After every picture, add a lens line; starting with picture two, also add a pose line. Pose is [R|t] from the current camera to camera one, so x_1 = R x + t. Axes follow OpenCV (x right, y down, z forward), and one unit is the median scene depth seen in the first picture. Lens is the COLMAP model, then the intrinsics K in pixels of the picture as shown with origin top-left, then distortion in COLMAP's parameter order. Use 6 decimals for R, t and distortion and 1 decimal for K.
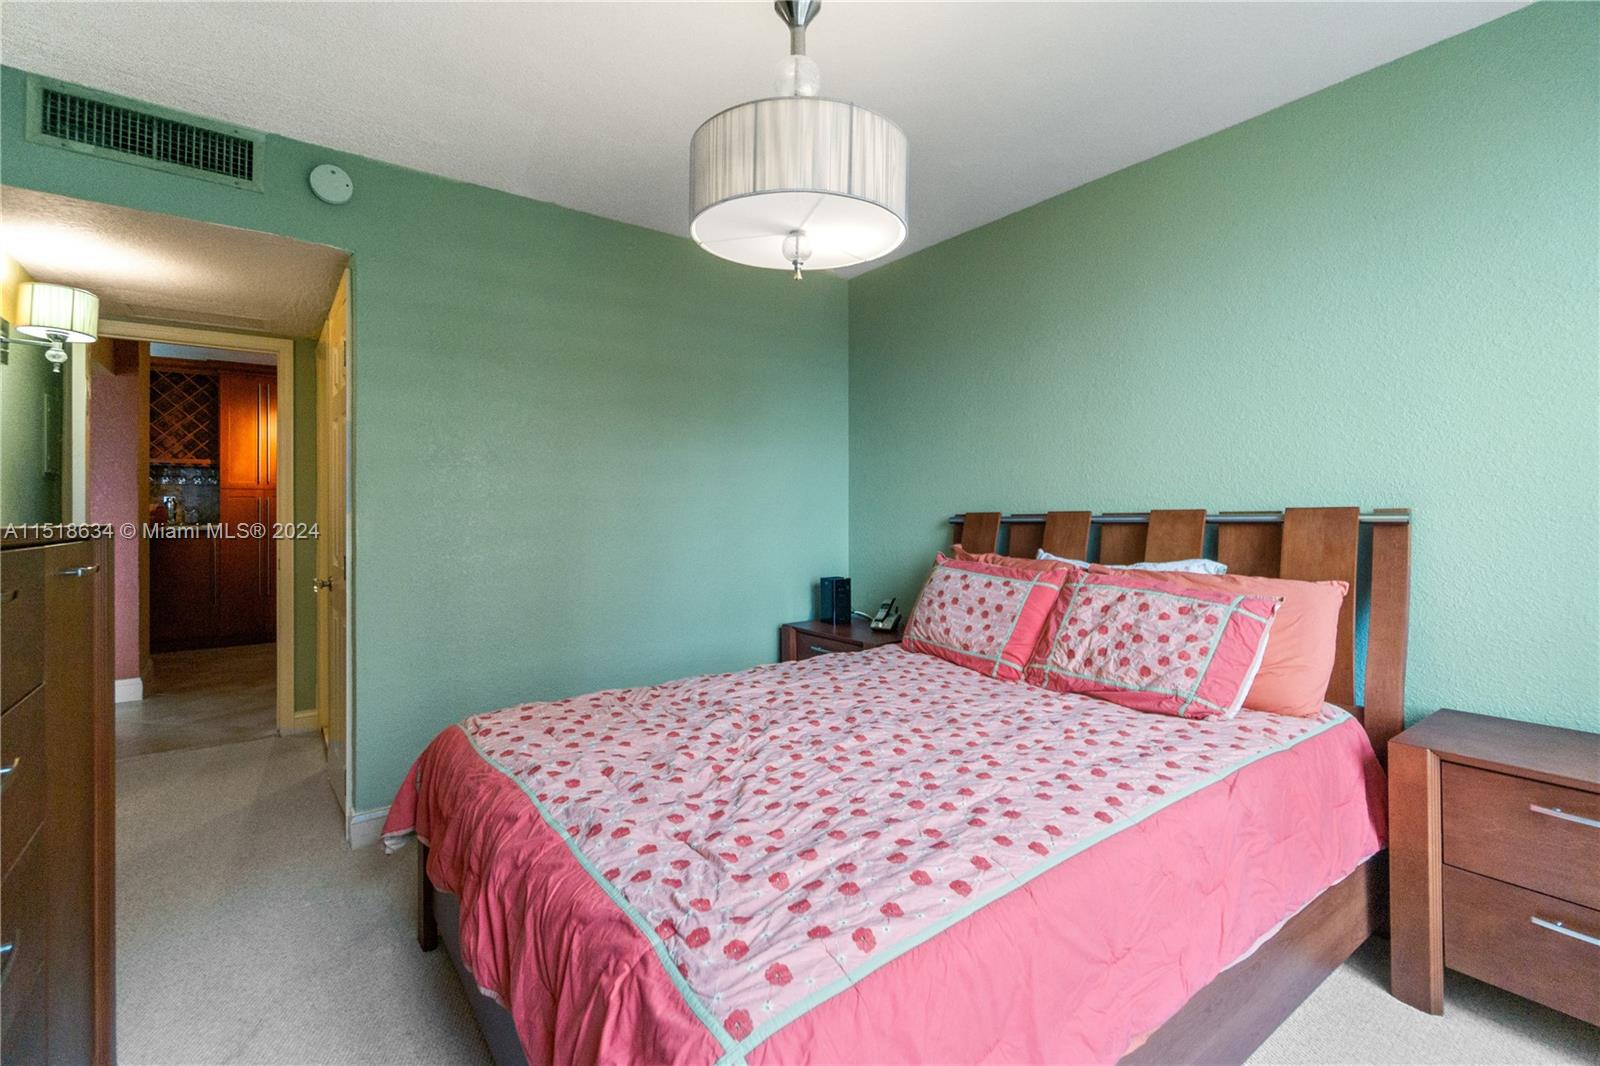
lens RADIAL K [[720.1, 0, 755.4], [0, 720.1, 521.3], [0, 0, 1]] dist [-0.001641, -0.000062]
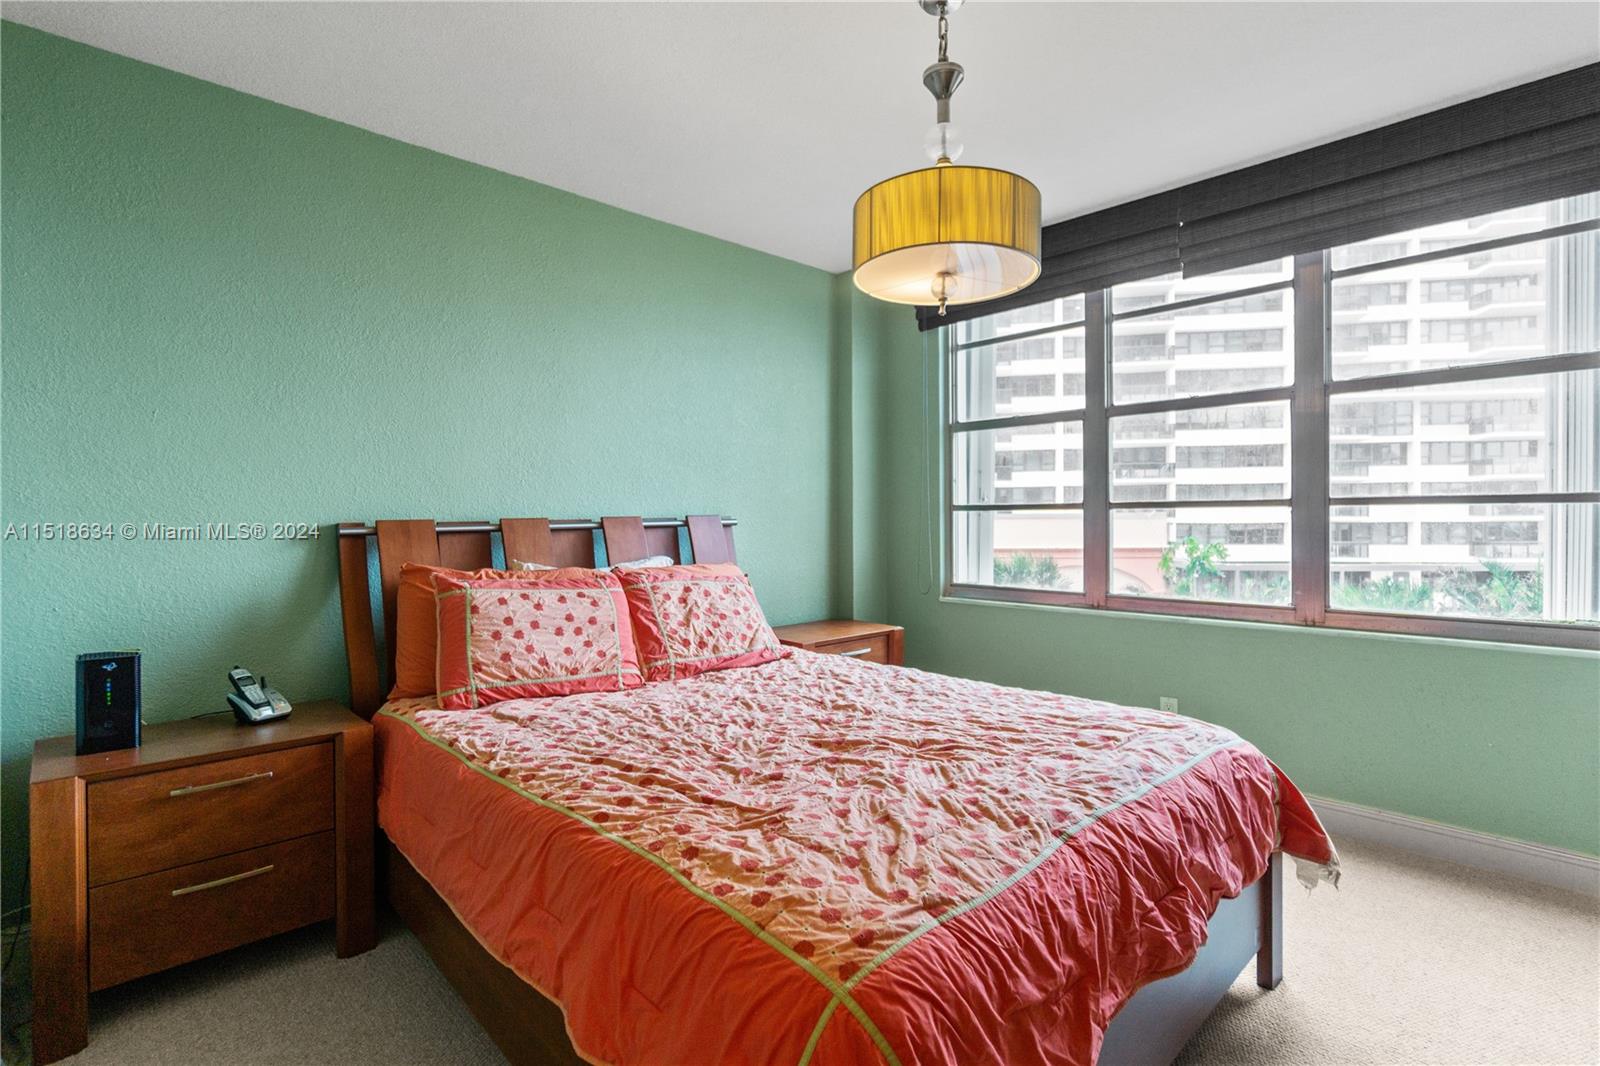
lens RADIAL K [[775.7, 0, 800.1], [0, 775.7, 523.4], [0, 0, 1]] dist [-0.001989, -0.000737]
pose [[-0.151670, -0.003022, 0.988427, -0.709127], [0.023302, 0.999706, 0.006632, -0.006567], [-0.988156, 0.024038, -0.151555, 0.893855]]
